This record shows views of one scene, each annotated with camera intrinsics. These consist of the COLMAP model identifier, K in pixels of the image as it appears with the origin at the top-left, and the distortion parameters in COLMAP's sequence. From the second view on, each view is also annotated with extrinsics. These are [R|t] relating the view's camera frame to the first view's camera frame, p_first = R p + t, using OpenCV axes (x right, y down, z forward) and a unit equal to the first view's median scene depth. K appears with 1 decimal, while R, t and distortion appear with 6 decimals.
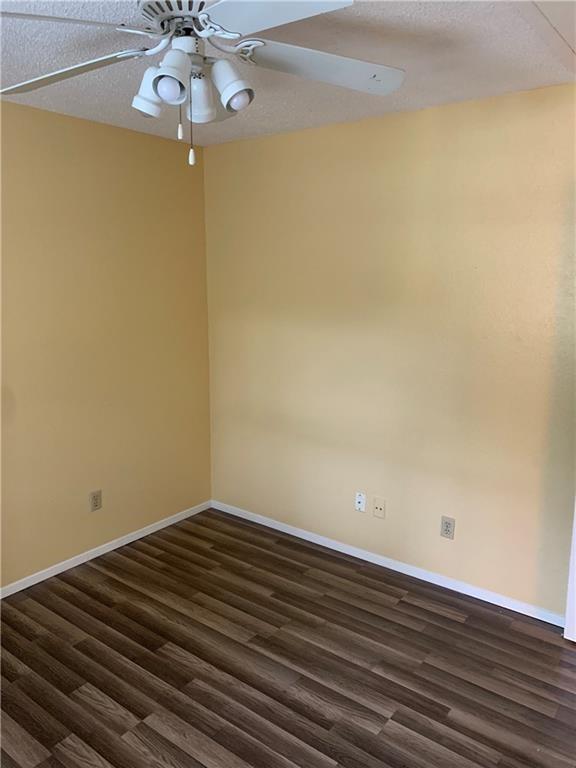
lens RADIAL K [[586.6, 0, 287.6], [0, 586.6, 383.9], [0, 0, 1]] dist [0.026332, -0.033857]
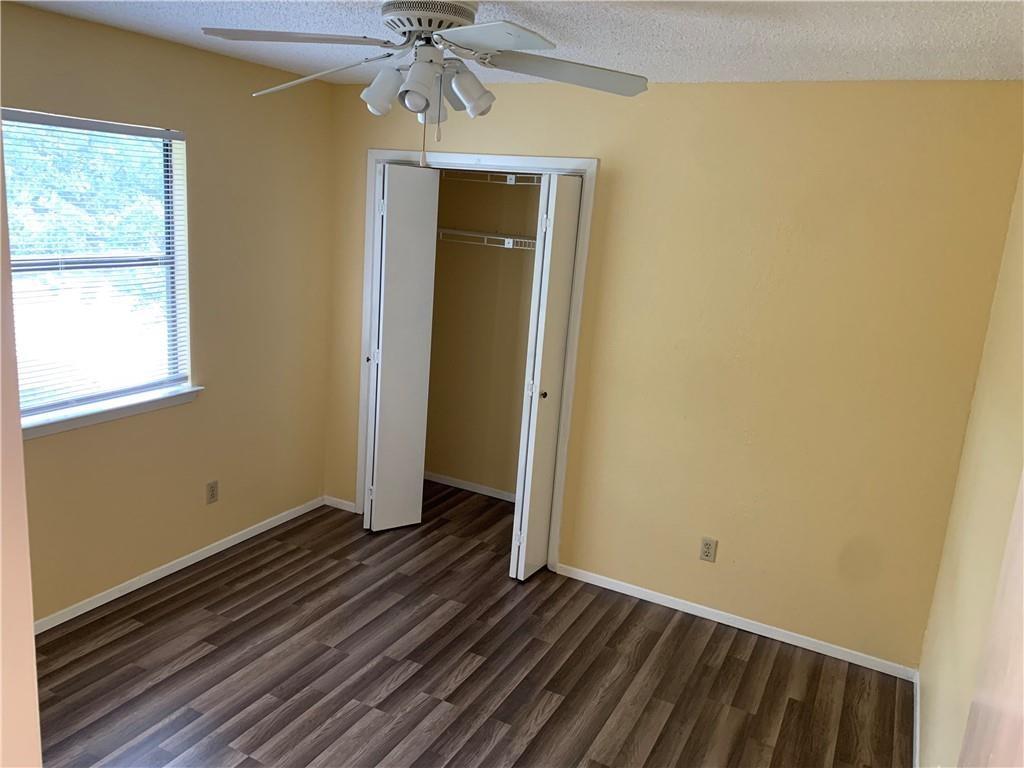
lens RADIAL K [[782.2, 0, 511.8], [0, 782.2, 384.3], [0, 0, 1]] dist [0.026332, -0.033857]
pose [[0.172799, 0.223204, -0.959333, 0.727447], [-0.256554, 0.950564, 0.174953, -0.165074], [0.950958, 0.215889, 0.221520, 0.528354]]
